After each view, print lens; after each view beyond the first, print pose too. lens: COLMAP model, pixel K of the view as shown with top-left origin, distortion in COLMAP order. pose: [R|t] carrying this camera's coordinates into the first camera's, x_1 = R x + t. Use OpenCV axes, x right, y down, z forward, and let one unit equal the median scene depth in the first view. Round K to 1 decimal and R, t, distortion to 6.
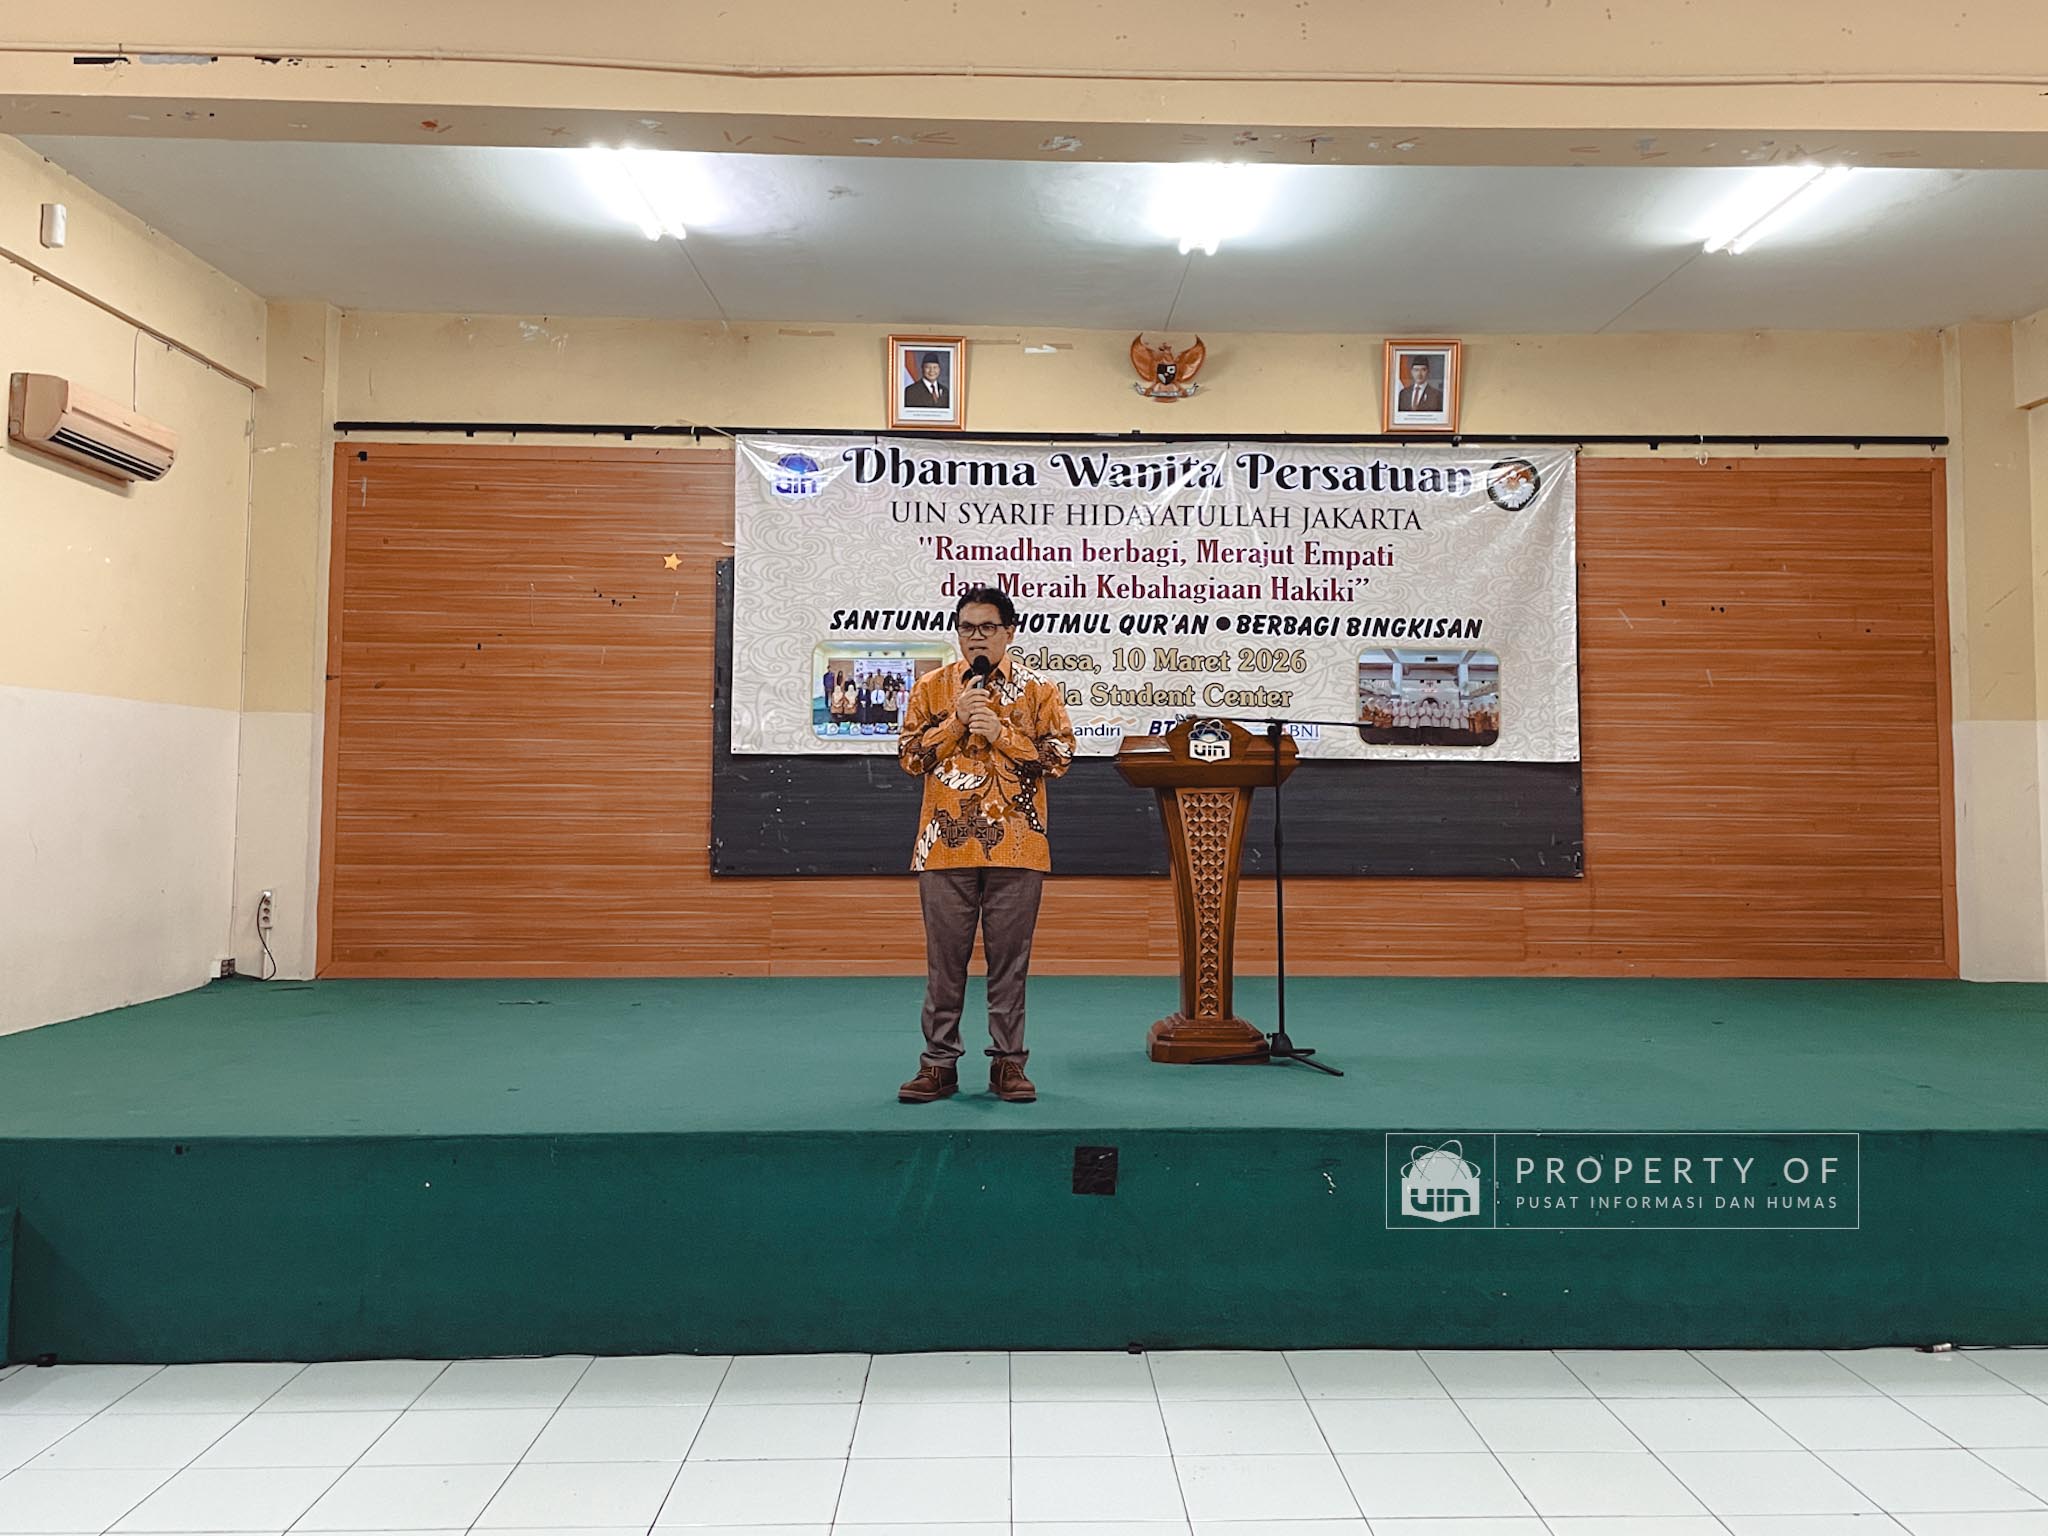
lens RADIAL K [[1691.9, 0, 1028.8], [0, 1691.9, 680.5], [0, 0, 1]] dist [0.104640, -0.120770]
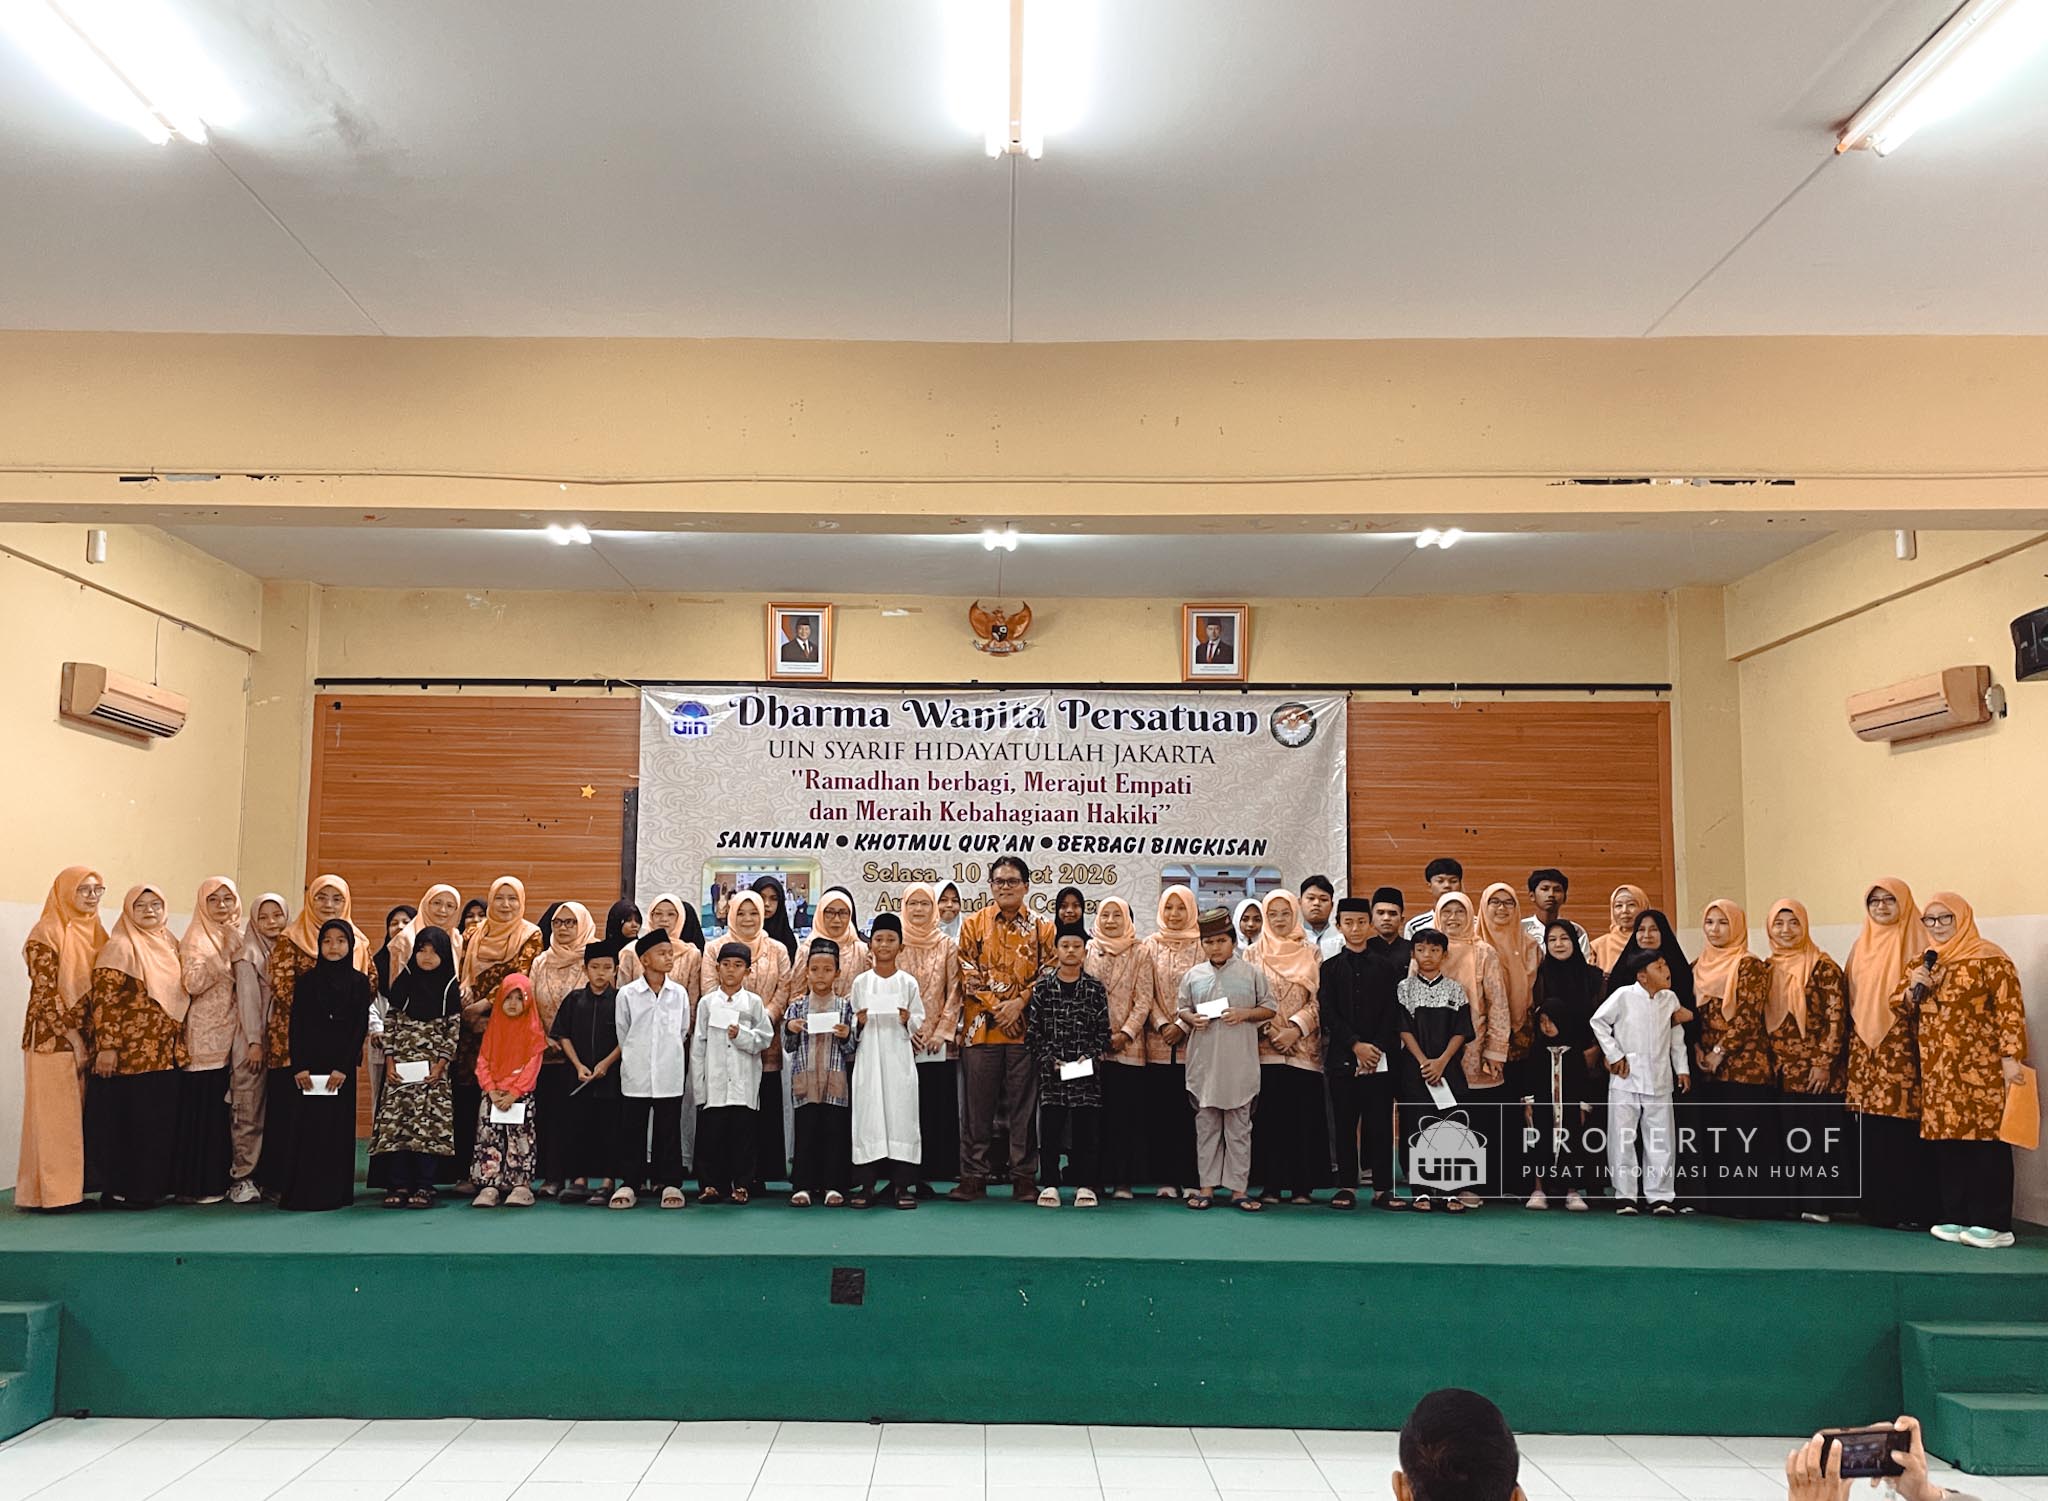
lens RADIAL K [[1753.9, 0, 949.2], [0, 1753.9, 776.9], [0, 0, 1]] dist [0.119811, -0.149758]
pose [[0.998430, -0.000773, -0.056015, 0.115729], [-0.001131, 0.999423, -0.033948, -0.037822], [0.056009, 0.033958, 0.997853, -0.231276]]
